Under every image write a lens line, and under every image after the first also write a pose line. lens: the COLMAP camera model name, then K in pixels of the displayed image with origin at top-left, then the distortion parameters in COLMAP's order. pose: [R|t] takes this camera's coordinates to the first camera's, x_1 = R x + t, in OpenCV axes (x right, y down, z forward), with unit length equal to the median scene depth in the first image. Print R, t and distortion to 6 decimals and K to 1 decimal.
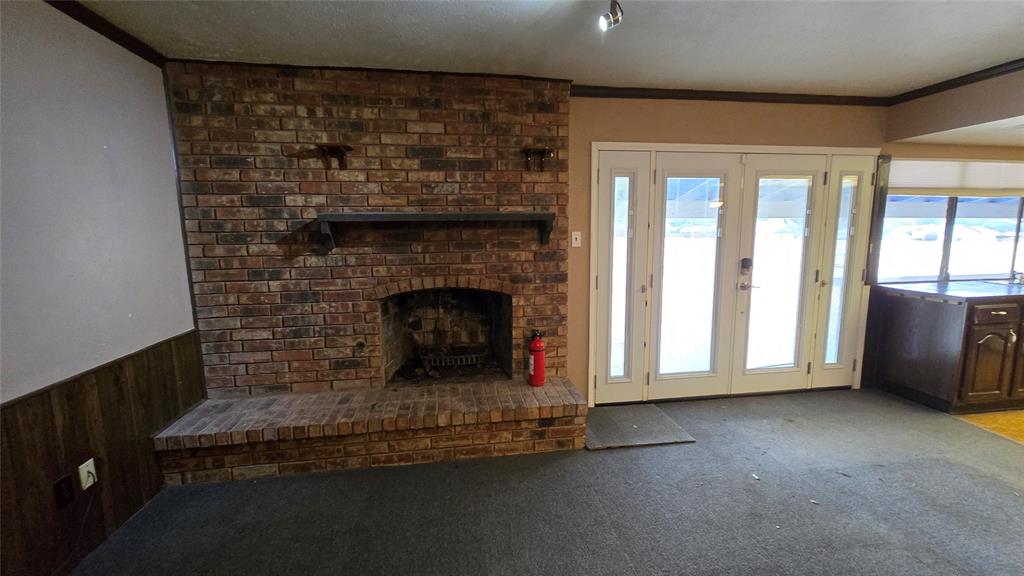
lens RADIAL K [[419.0, 0, 517.9], [0, 419.0, 289.7], [0, 0, 1]] dist [0.000945, 0.000816]
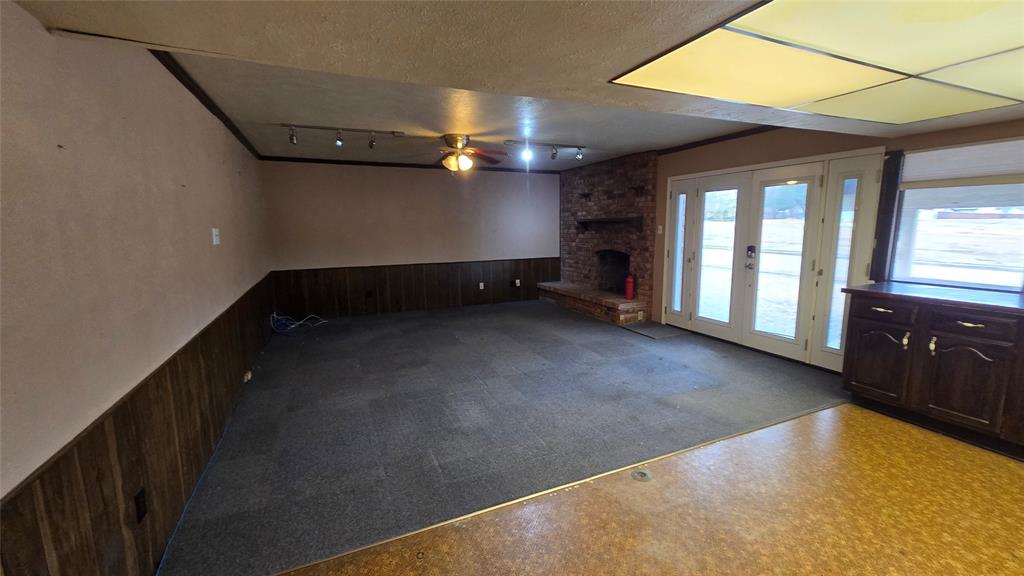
lens RADIAL K [[419.0, 0, 517.9], [0, 419.0, 289.7], [0, 0, 1]] dist [0.000945, 0.000816]
pose [[0.272066, 0.153116, -0.950019, 1.709968], [-0.127573, 0.984284, 0.122104, -0.003267], [0.953785, 0.087976, 0.287324, -0.118352]]
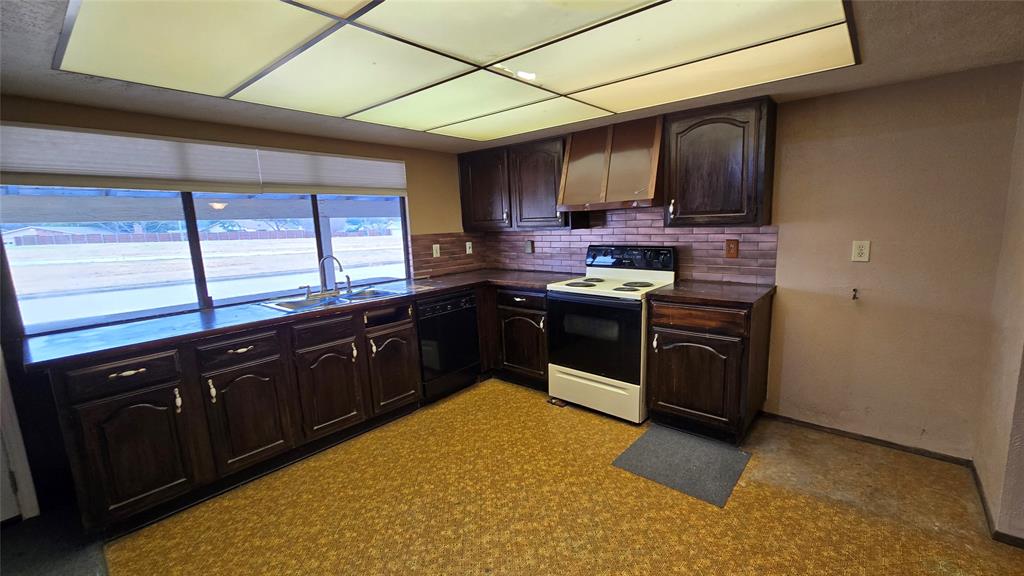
lens RADIAL K [[419.0, 0, 517.9], [0, 419.0, 289.7], [0, 0, 1]] dist [0.000945, 0.000816]
pose [[0.756876, -0.125070, 0.641479, 1.102520], [0.122802, 0.991252, 0.048373, -0.025645], [-0.641917, 0.042163, 0.765614, 0.121504]]
